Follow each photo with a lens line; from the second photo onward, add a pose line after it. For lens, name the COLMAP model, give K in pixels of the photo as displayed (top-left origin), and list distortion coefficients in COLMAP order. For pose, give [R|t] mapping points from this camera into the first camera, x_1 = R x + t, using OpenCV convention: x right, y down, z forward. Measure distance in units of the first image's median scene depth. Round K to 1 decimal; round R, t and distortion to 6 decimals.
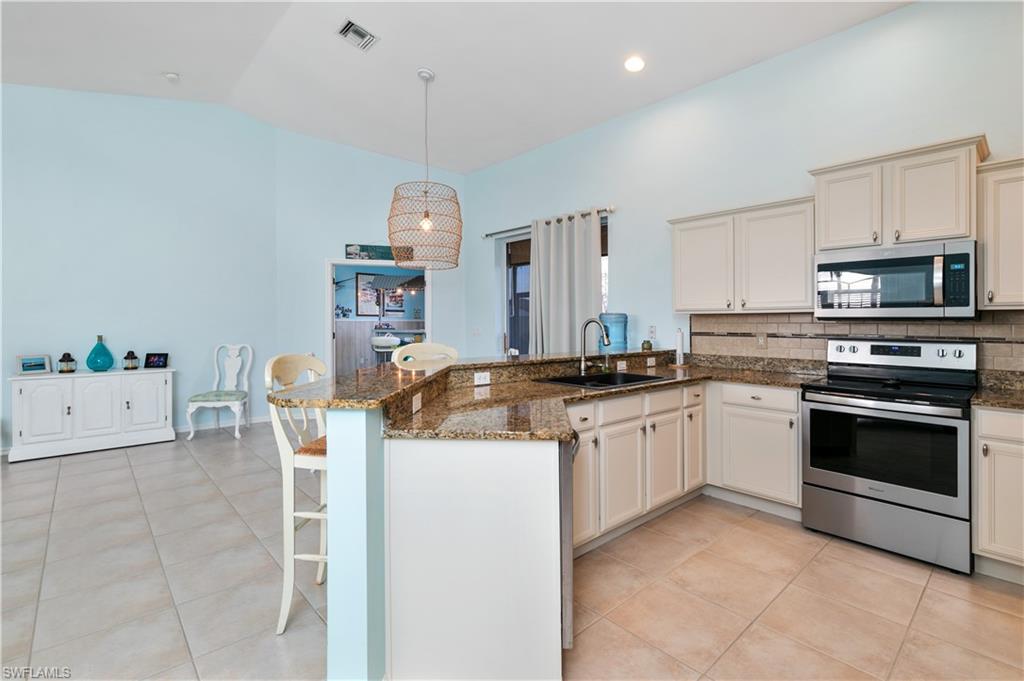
lens RADIAL K [[473.2, 0, 511.0], [0, 473.2, 319.6], [0, 0, 1]] dist [0.004671, -0.000332]
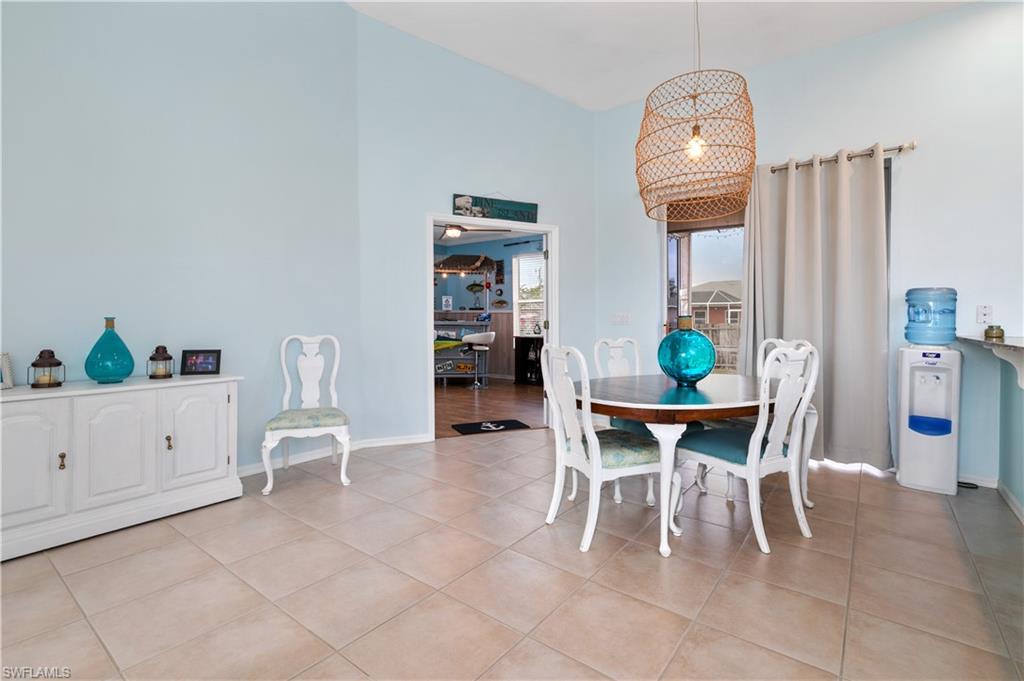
lens RADIAL K [[469.0, 0, 513.8], [0, 469.0, 324.5], [0, 0, 1]] dist [-0.001466, 0.000063]
pose [[0.982261, 0.001716, 0.187513, -0.623661], [-0.004514, 0.999885, 0.014493, 0.038589], [-0.187466, -0.015083, 0.982155, 0.469580]]
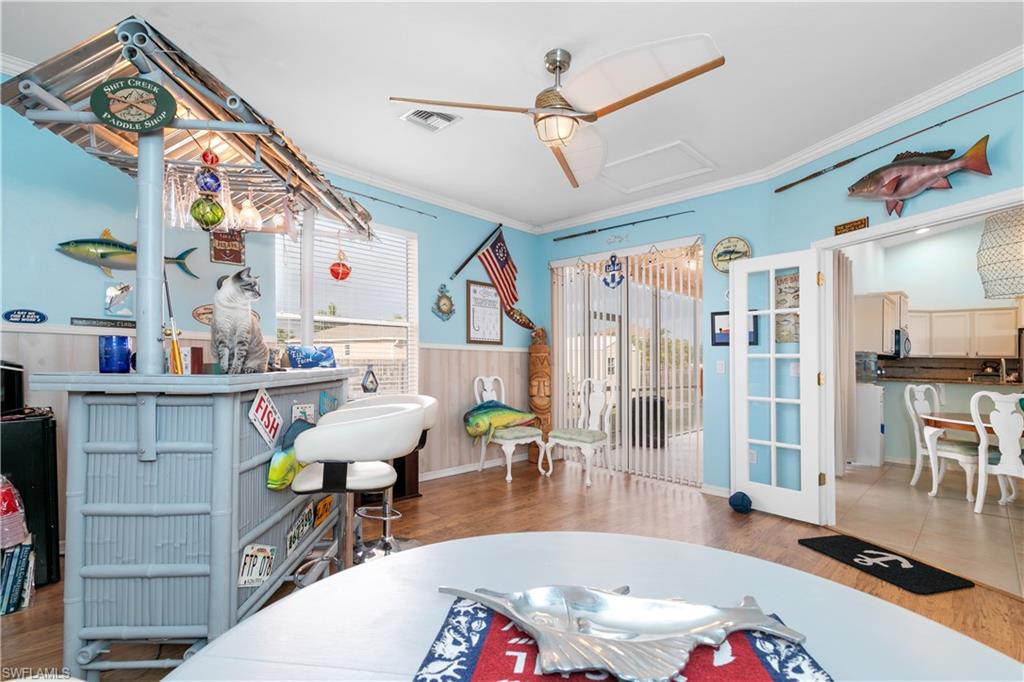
lens RADIAL K [[452.5, 0, 510.9], [0, 452.5, 360.2], [0, 0, 1]] dist [0.001841, 0.000016]
pose [[-0.040523, 0.012520, 0.999100, -1.087932], [-0.017147, 0.999766, -0.013224, 0.050663], [-0.999031, -0.017668, -0.040298, 2.257590]]
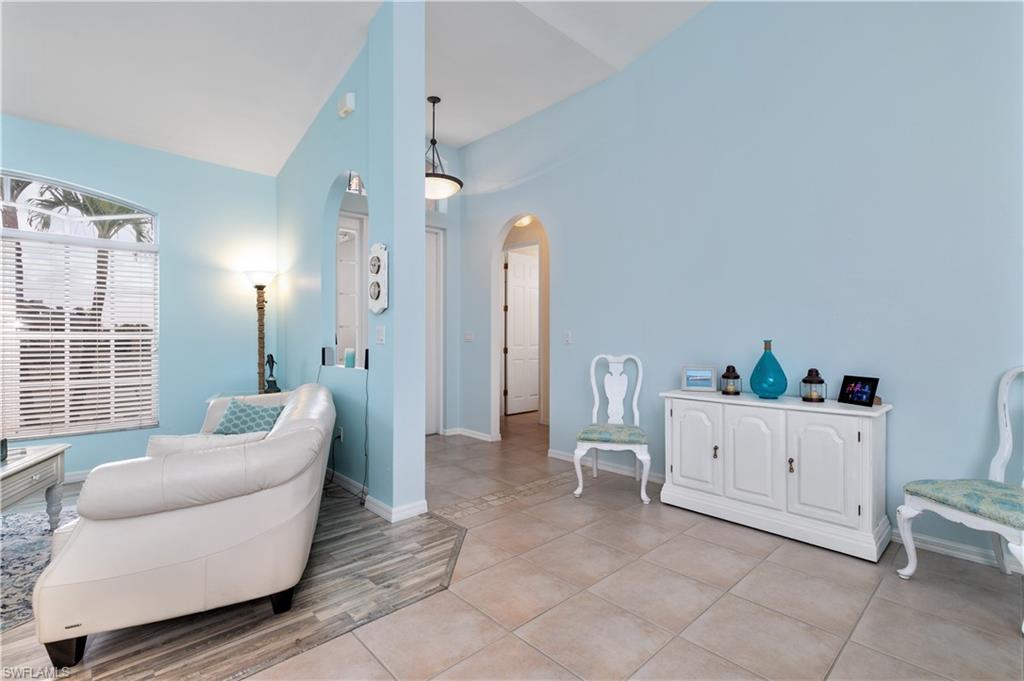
lens RADIAL K [[467.2, 0, 513.7], [0, 467.2, 344.5], [0, 0, 1]] dist [0.000120, 0.000006]
pose [[0.020785, 0.005674, -0.999768, -0.326676], [0.004753, 0.999972, 0.005774, 0.041496], [0.999773, -0.004872, 0.020757, 0.807279]]
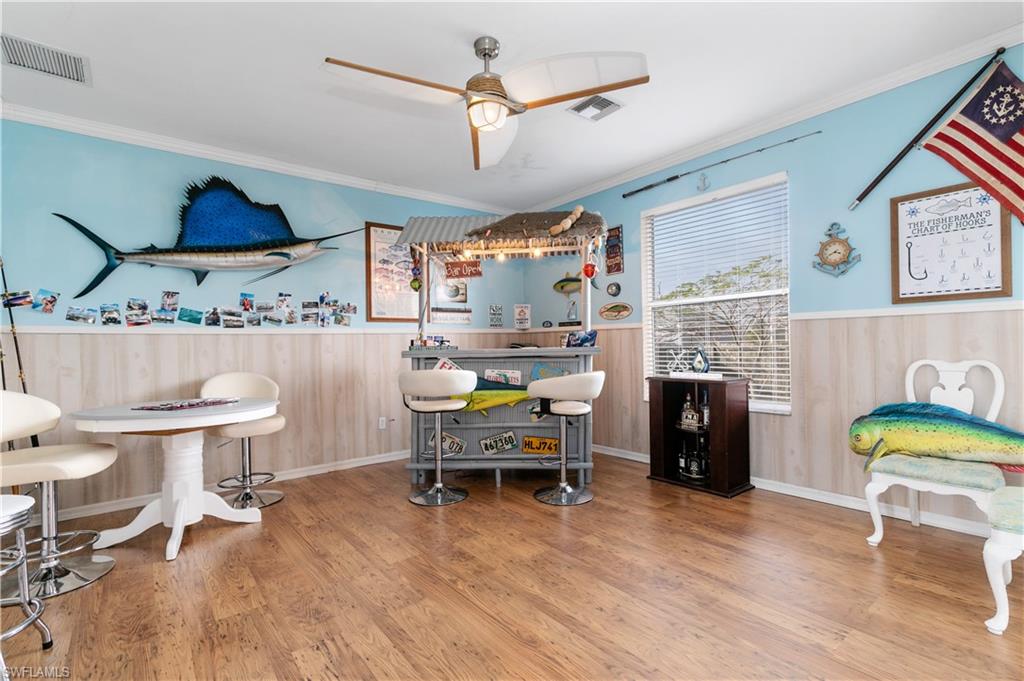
lens RADIAL K [[467.2, 0, 513.7], [0, 467.2, 344.5], [0, 0, 1]] dist [0.000120, 0.000006]
pose [[0.998002, -0.017775, -0.060628, -0.445935], [0.018206, 0.999813, 0.006565, 0.040591], [0.060500, -0.007655, 0.998139, 1.545821]]
